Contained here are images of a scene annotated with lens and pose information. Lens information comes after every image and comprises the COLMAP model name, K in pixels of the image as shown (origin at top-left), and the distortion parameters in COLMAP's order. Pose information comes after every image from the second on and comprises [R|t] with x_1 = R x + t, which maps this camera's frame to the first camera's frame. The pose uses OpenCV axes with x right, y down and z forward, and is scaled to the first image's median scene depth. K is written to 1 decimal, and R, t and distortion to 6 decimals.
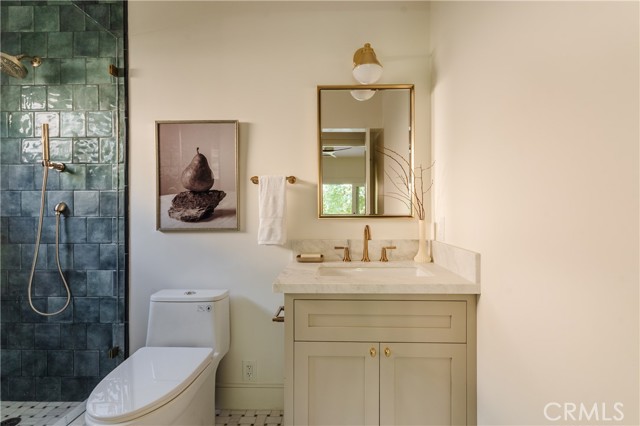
lens RADIAL K [[300.7, 0, 324.6], [0, 300.7, 214.3], [0, 0, 1]] dist [0.002648, 0.002032]
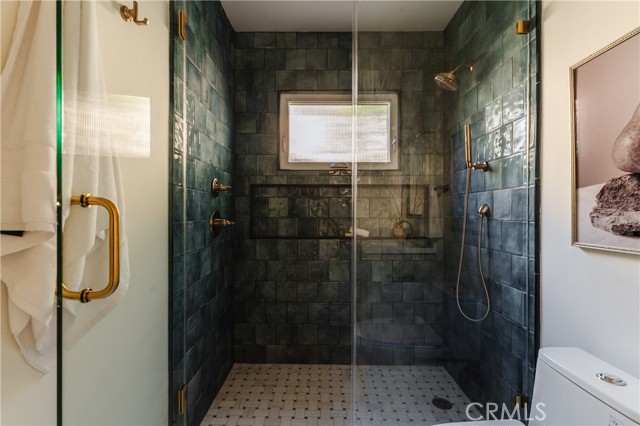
lens RADIAL K [[300.7, 0, 320.7], [0, 300.7, 212.9], [0, 0, 1]] dist [0.002648, 0.002032]
pose [[0.039020, 0.003576, -0.999232, 0.035418], [-0.006076, 0.999976, 0.003342, -0.012227], [0.999220, 0.005941, 0.039041, 0.459549]]
